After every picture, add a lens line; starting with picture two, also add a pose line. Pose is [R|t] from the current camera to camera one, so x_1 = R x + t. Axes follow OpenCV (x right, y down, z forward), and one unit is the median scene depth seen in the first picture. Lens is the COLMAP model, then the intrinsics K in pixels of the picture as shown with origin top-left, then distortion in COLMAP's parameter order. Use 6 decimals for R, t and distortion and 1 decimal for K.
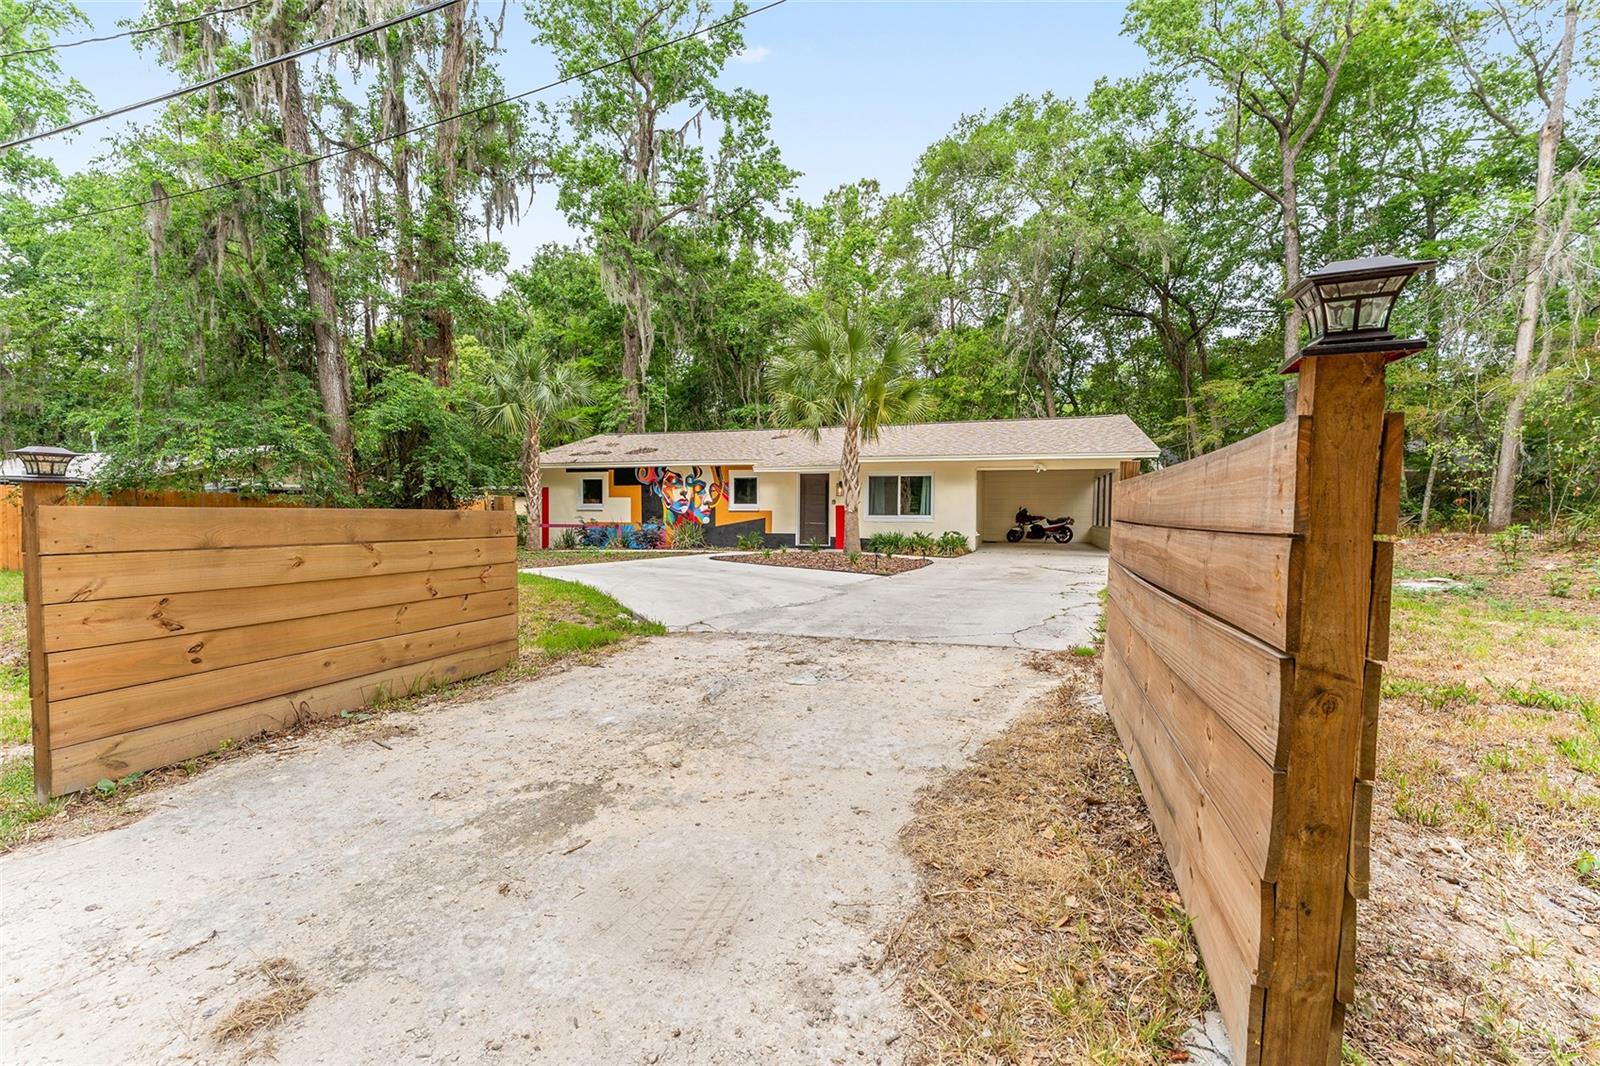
lens RADIAL K [[655.1, 0, 787.0], [0, 655.1, 534.4], [0, 0, 1]] dist [-0.002731, -0.000214]
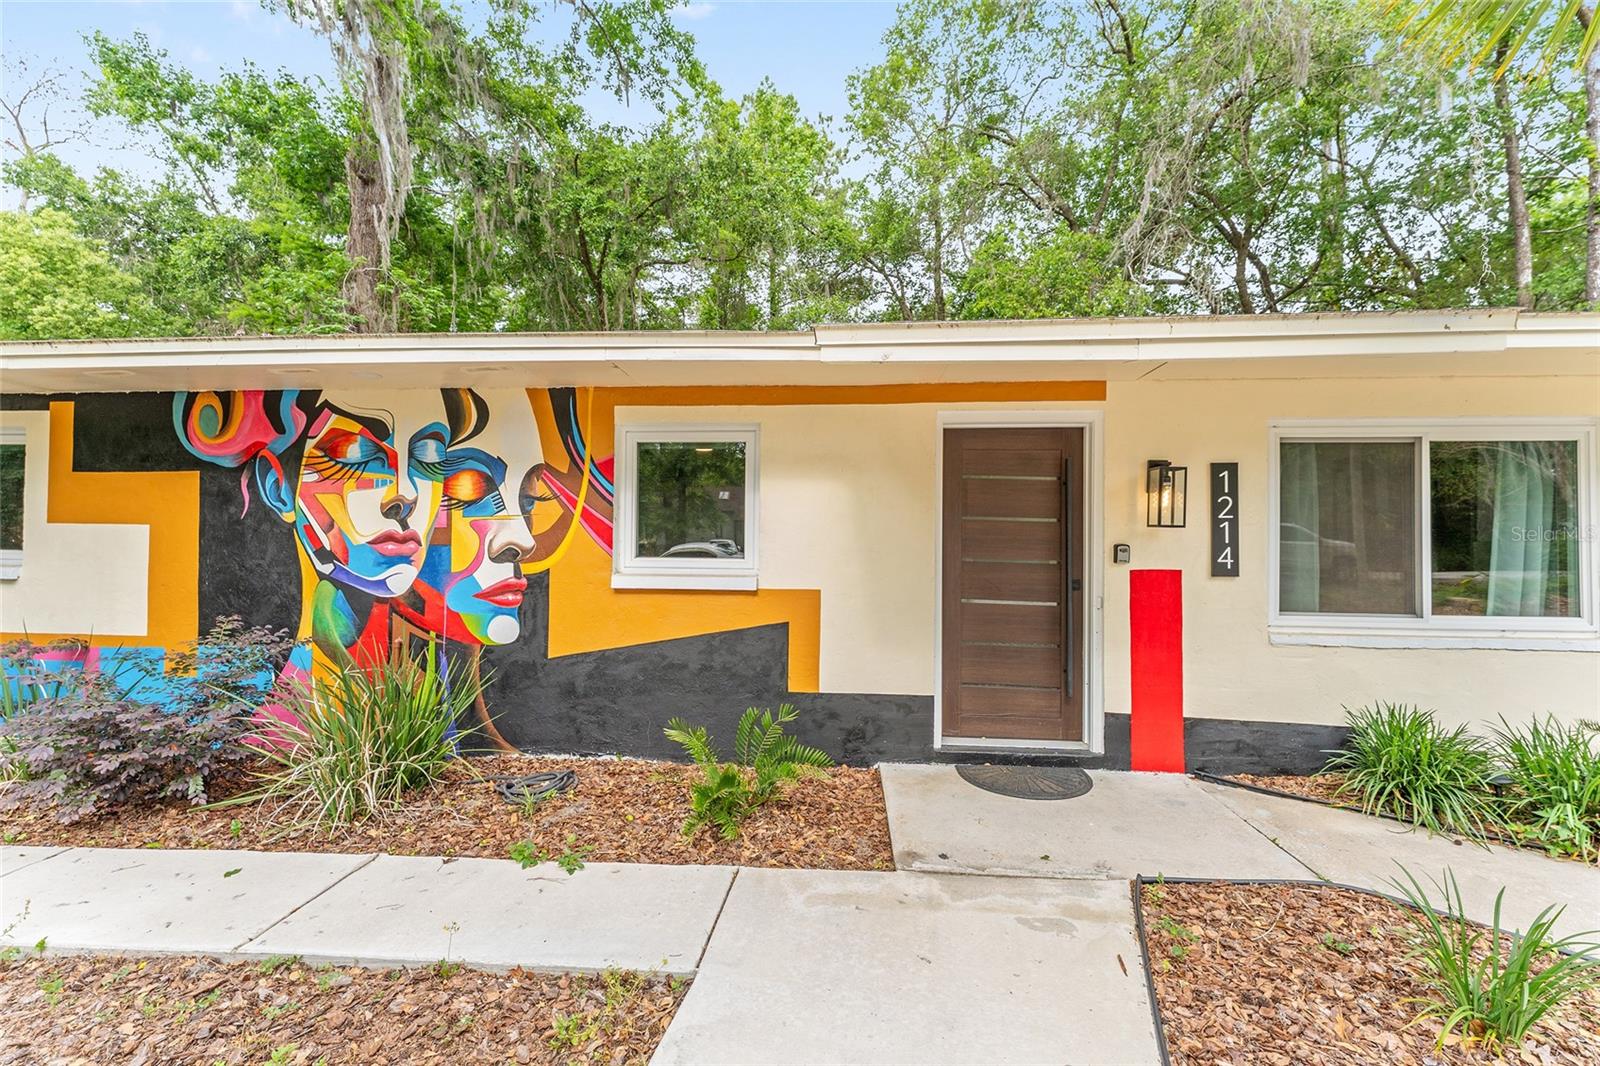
lens RADIAL K [[653.6, 0, 800.0], [0, 653.6, 533.0], [0, 0, 1]] dist [-0.002992, -0.000459]
pose [[0.968541, 0.007483, 0.248740, -0.079893], [0.005011, 0.998759, -0.049560, -0.042122], [-0.248802, 0.049248, 0.967302, 0.744676]]
